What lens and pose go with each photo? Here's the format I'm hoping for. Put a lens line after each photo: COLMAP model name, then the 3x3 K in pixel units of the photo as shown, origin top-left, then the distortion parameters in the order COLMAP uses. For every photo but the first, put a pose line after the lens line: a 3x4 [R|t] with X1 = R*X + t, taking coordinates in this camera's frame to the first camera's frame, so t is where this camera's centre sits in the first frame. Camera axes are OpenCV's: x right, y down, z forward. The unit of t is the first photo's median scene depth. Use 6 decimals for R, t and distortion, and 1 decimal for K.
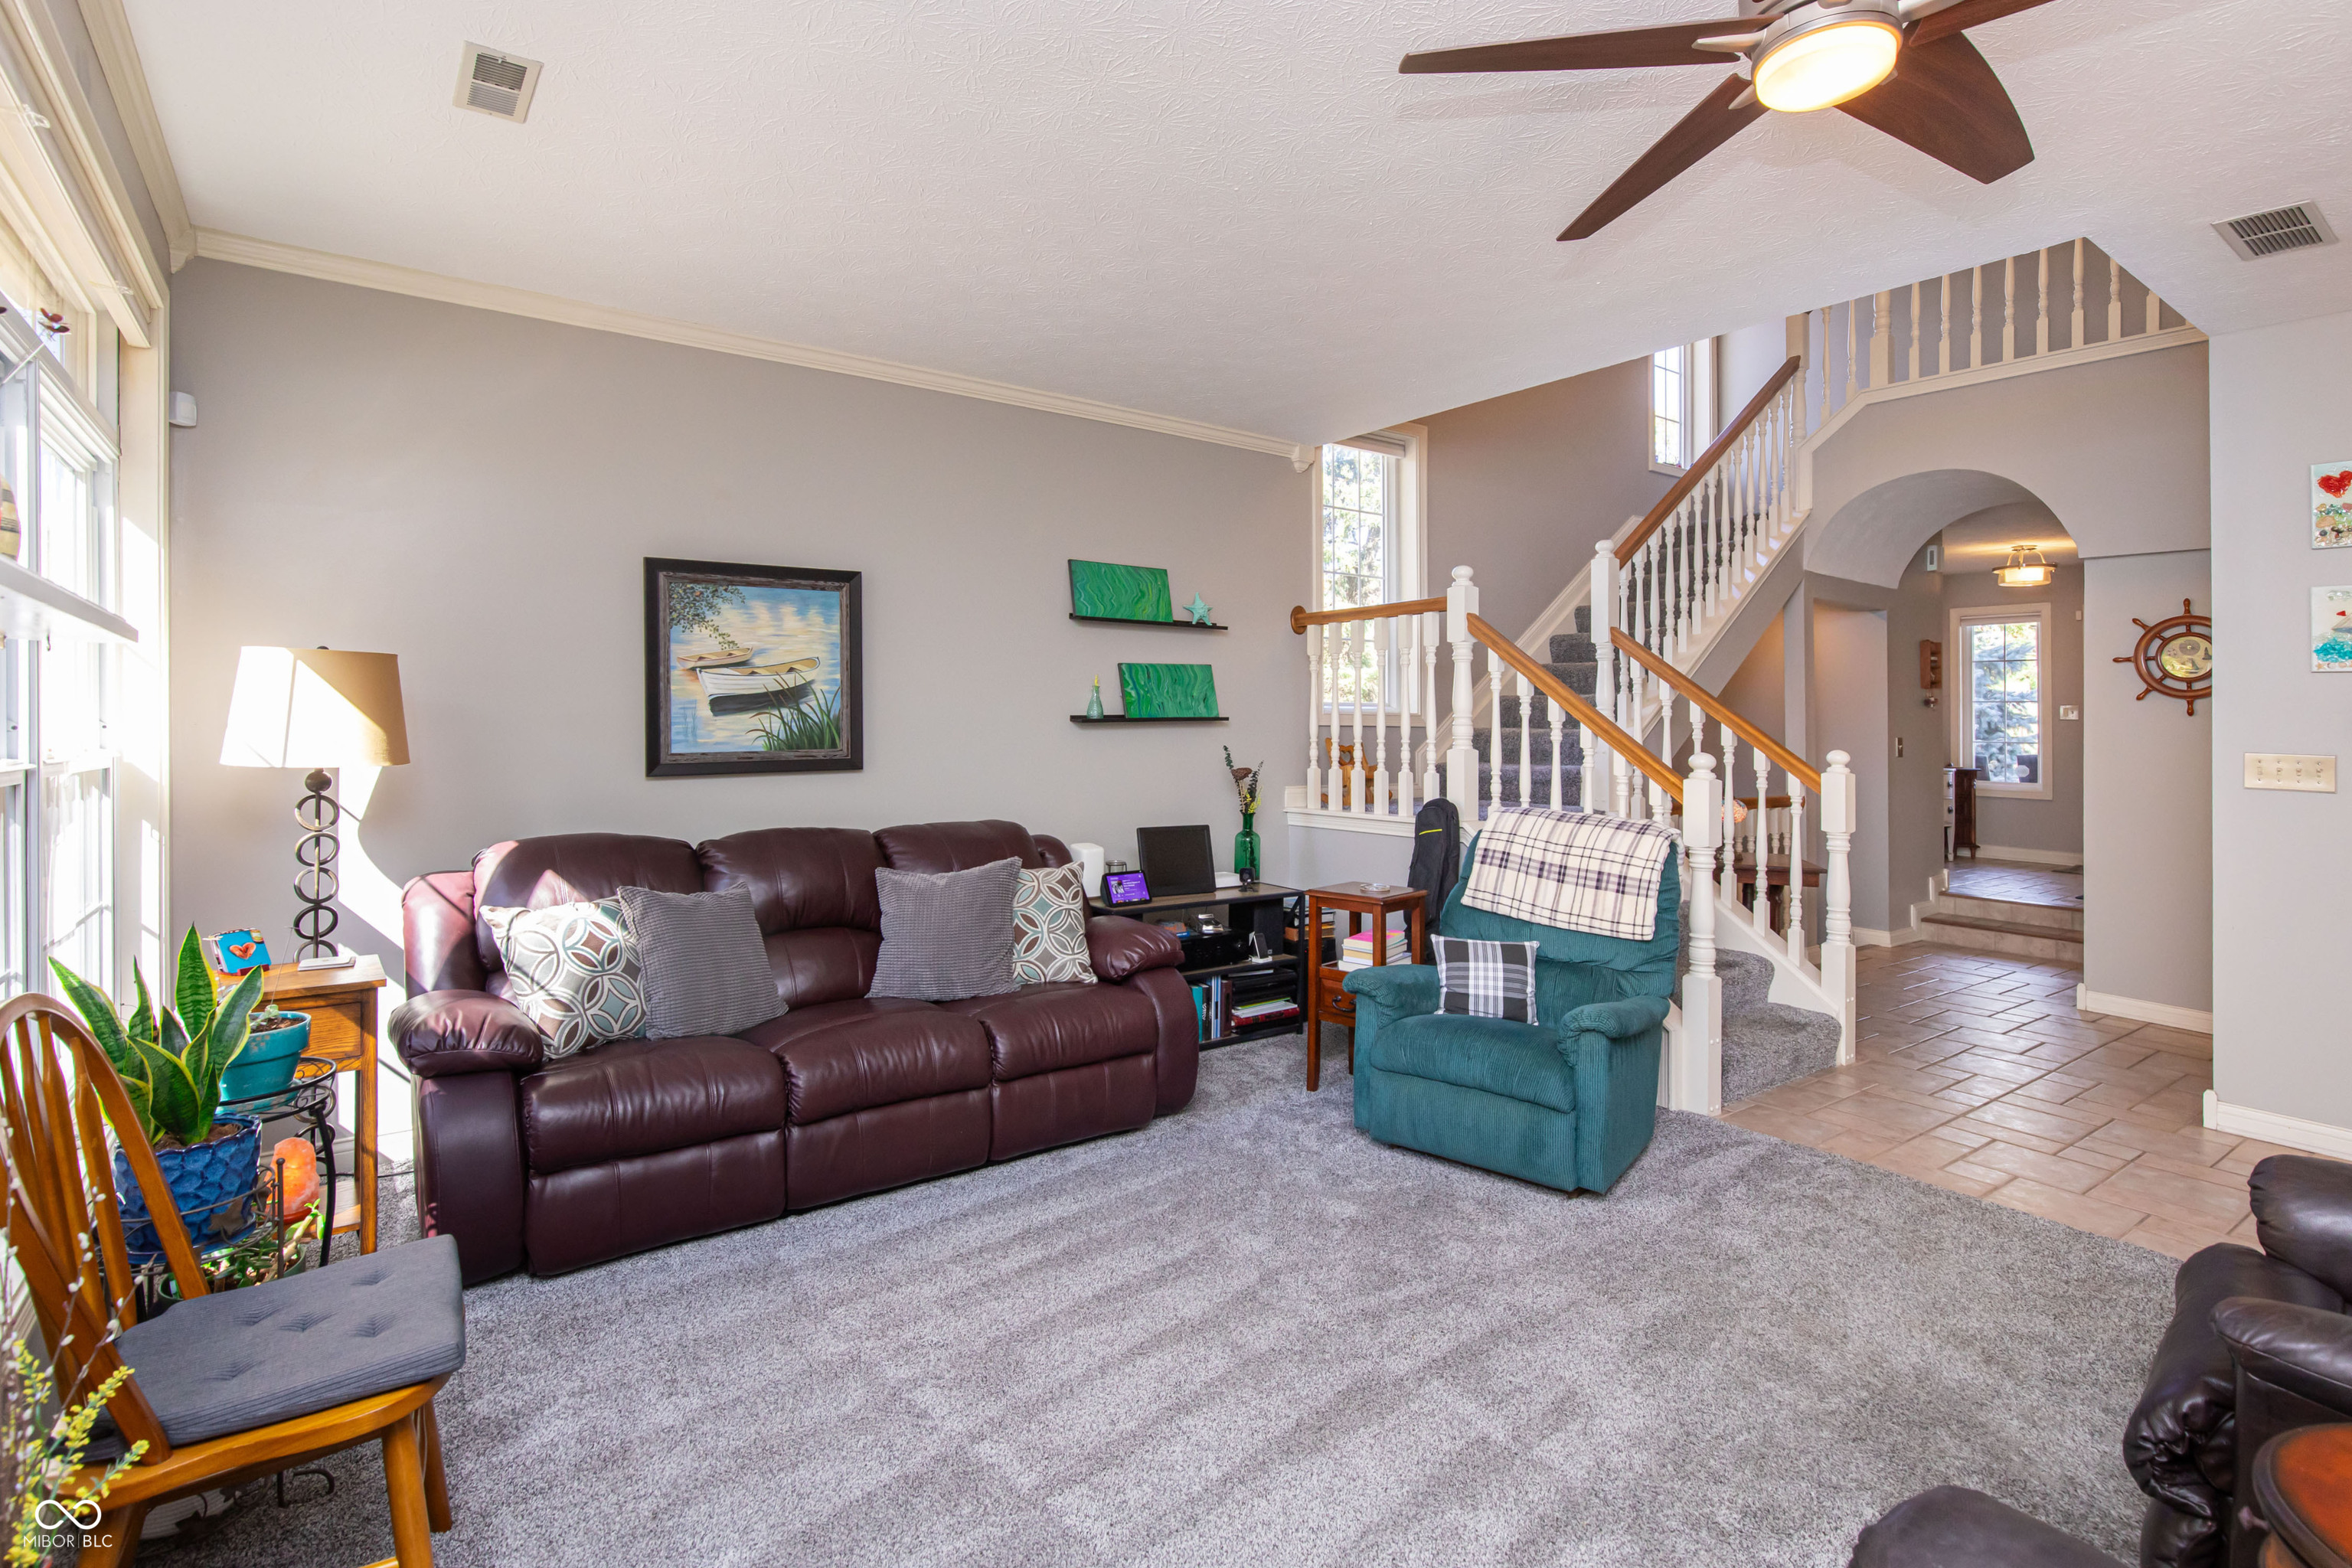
lens RADIAL K [[1120.4, 0, 1186.4], [0, 1120.4, 713.4], [0, 0, 1]] dist [-0.002446, -0.002661]
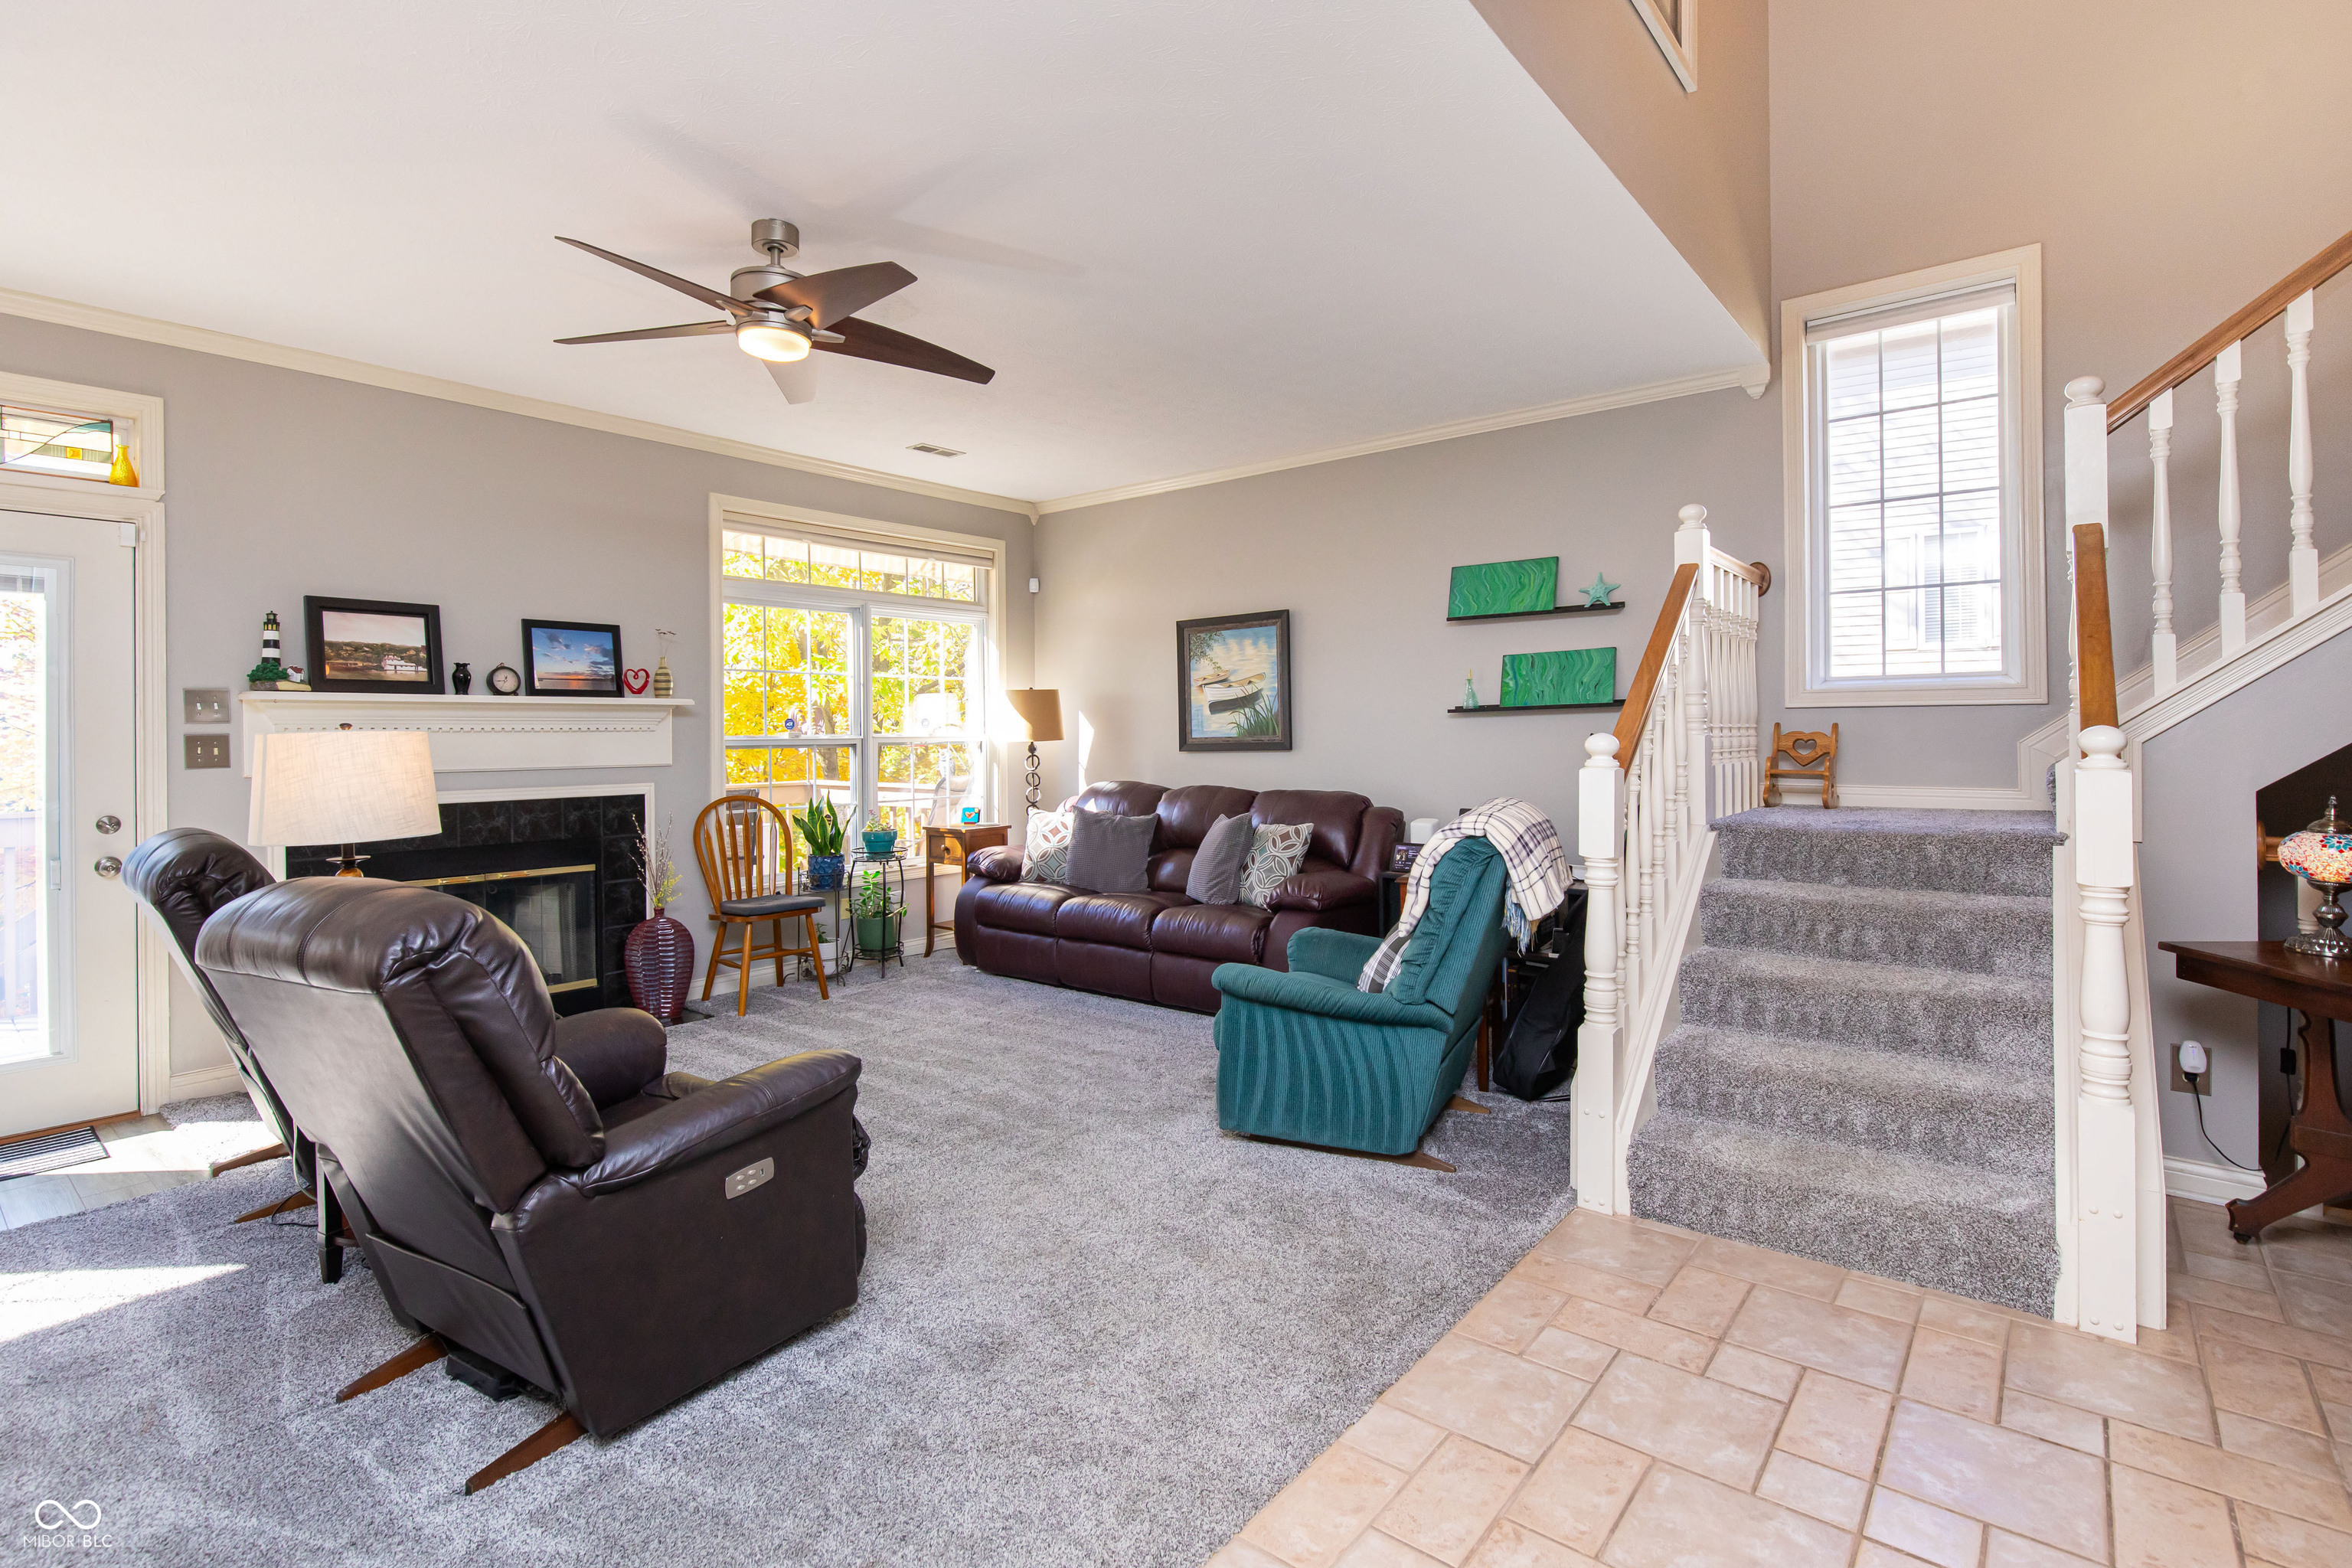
lens RADIAL K [[1120.4, 0, 1132.9], [0, 1120.4, 727.6], [0, 0, 1]] dist [-0.002446, -0.002661]
pose [[0.239836, -0.009913, -0.970763, 1.123853], [0.020178, 0.999783, -0.005224, 0.027644], [0.970604, -0.018336, 0.239984, 0.521677]]
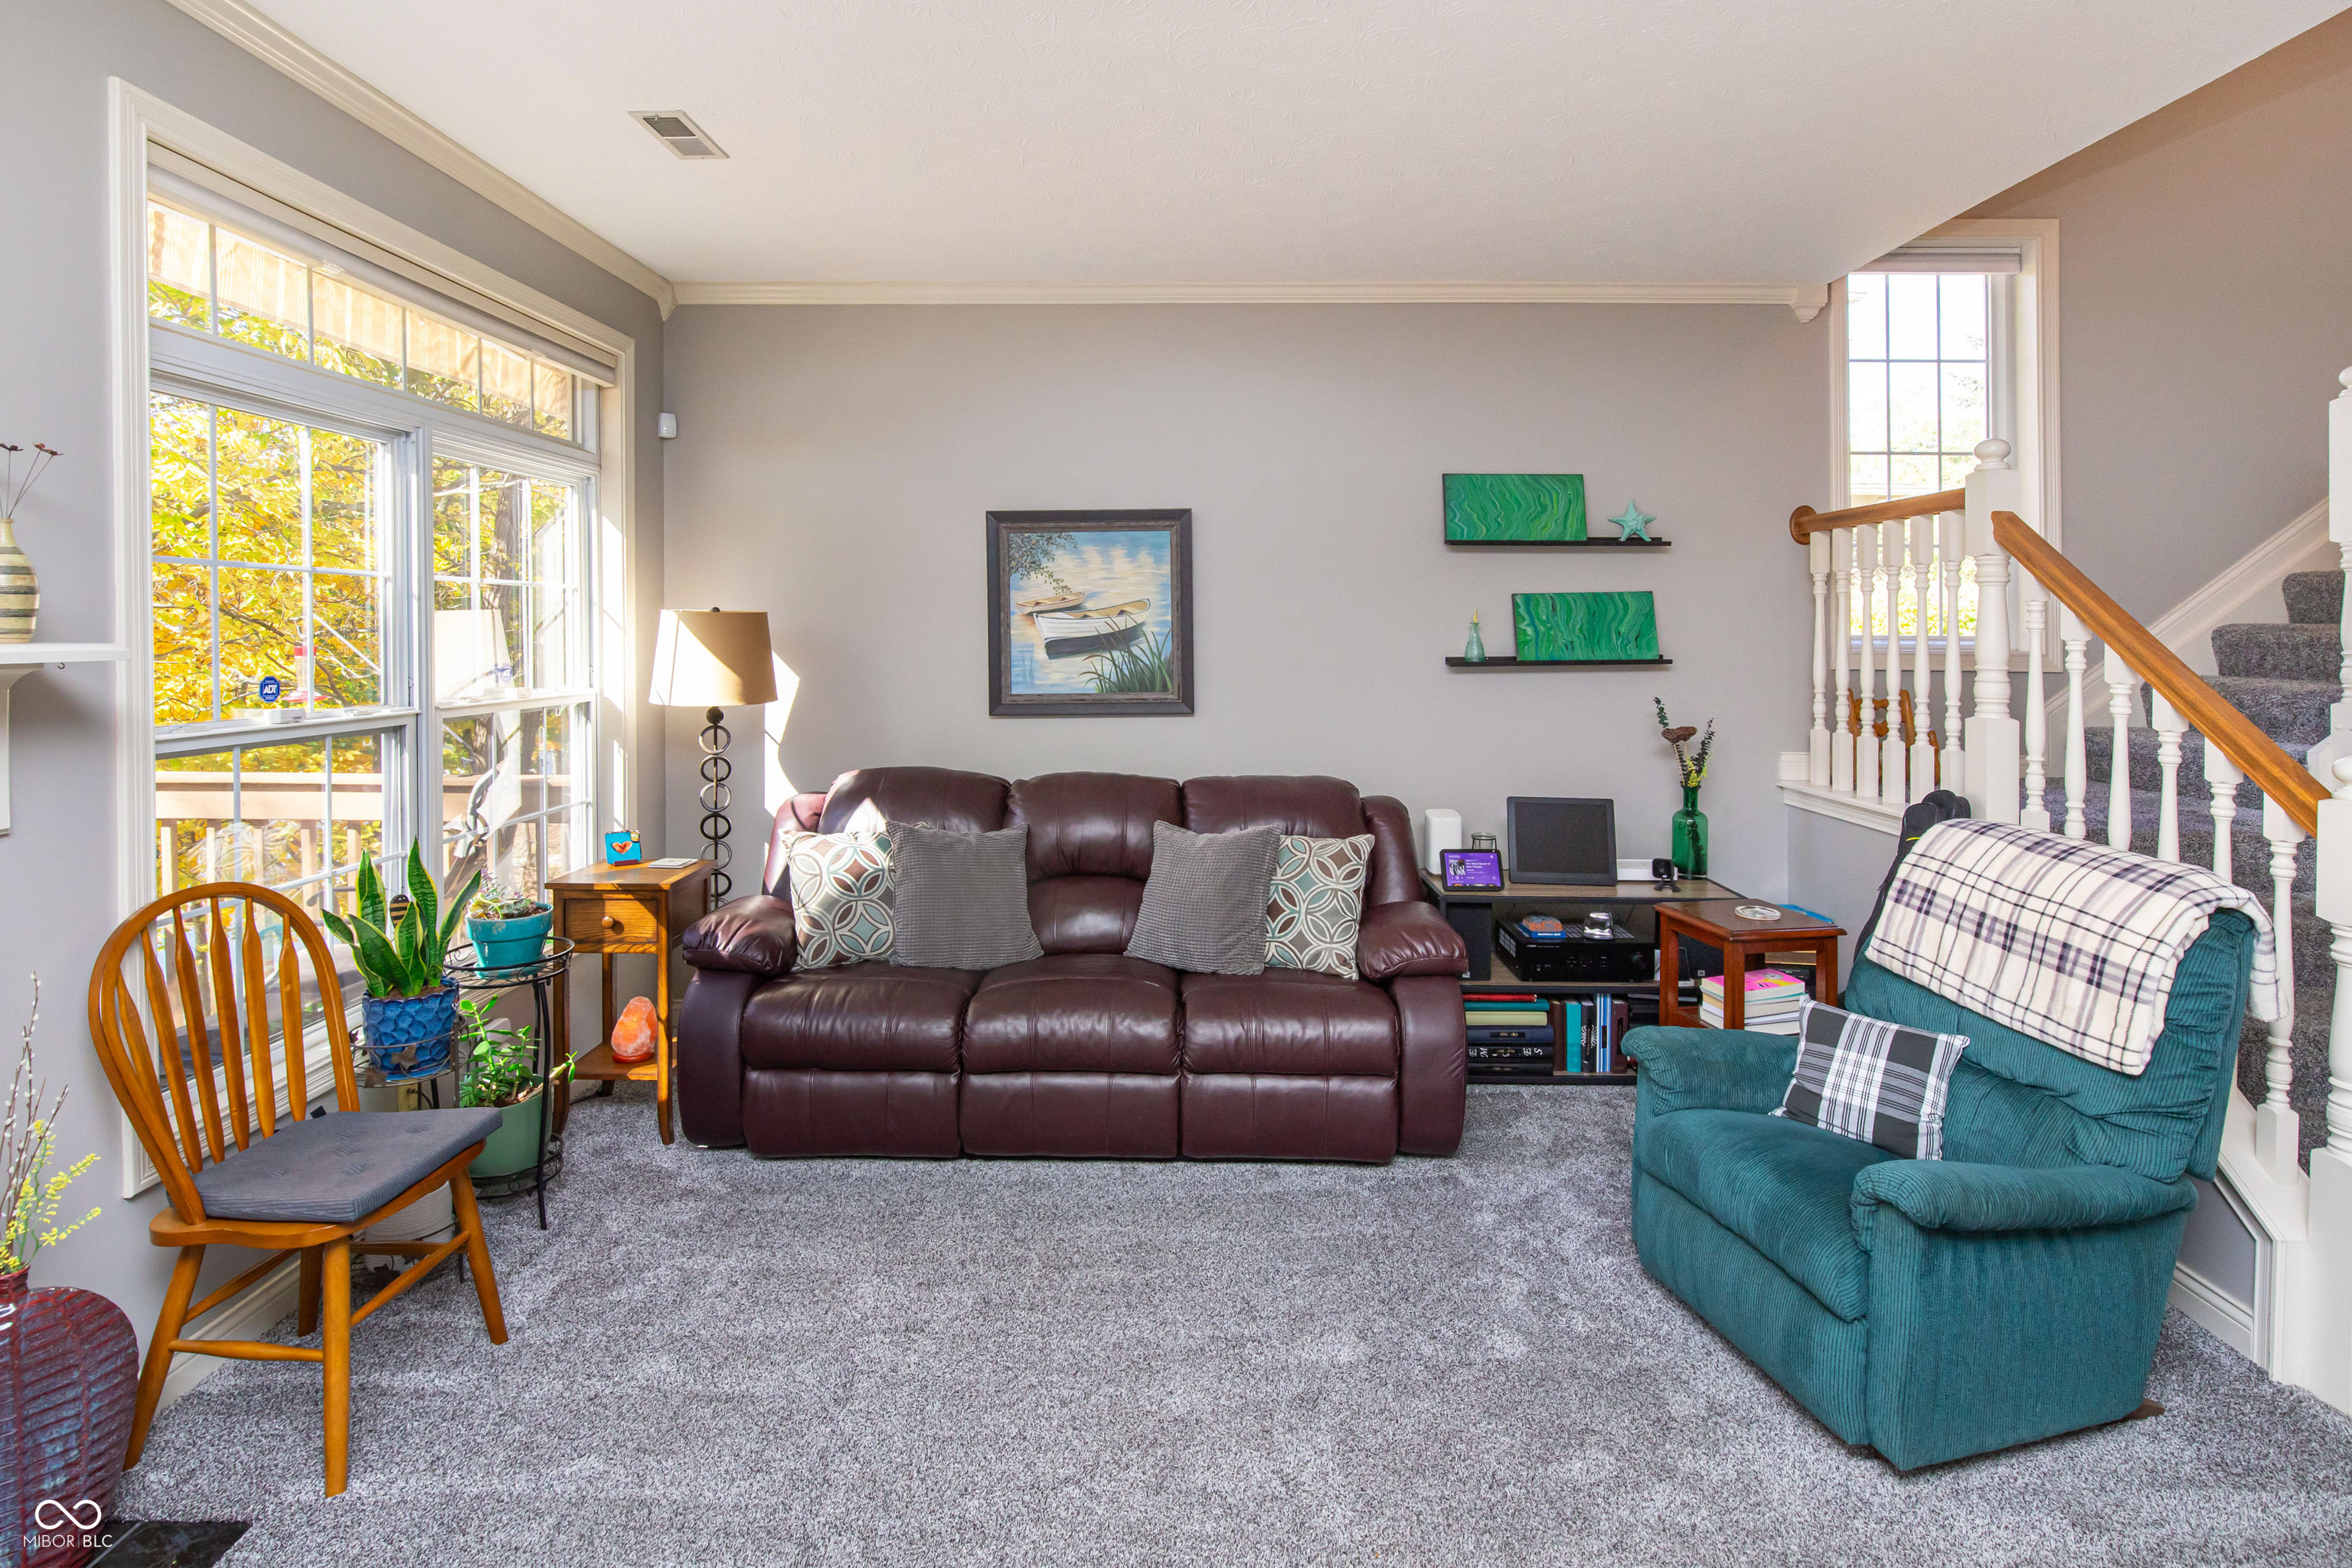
lens RADIAL K [[1198.0, 0, 1193.1], [0, 1198.0, 639.6], [0, 0, 1]] dist [-0.001152, -0.003639]
pose [[0.800586, 0.005405, -0.599193, 0.358623], [0.004654, 0.999873, 0.015237, -0.032577], [0.599199, -0.014987, 0.800460, 0.195641]]
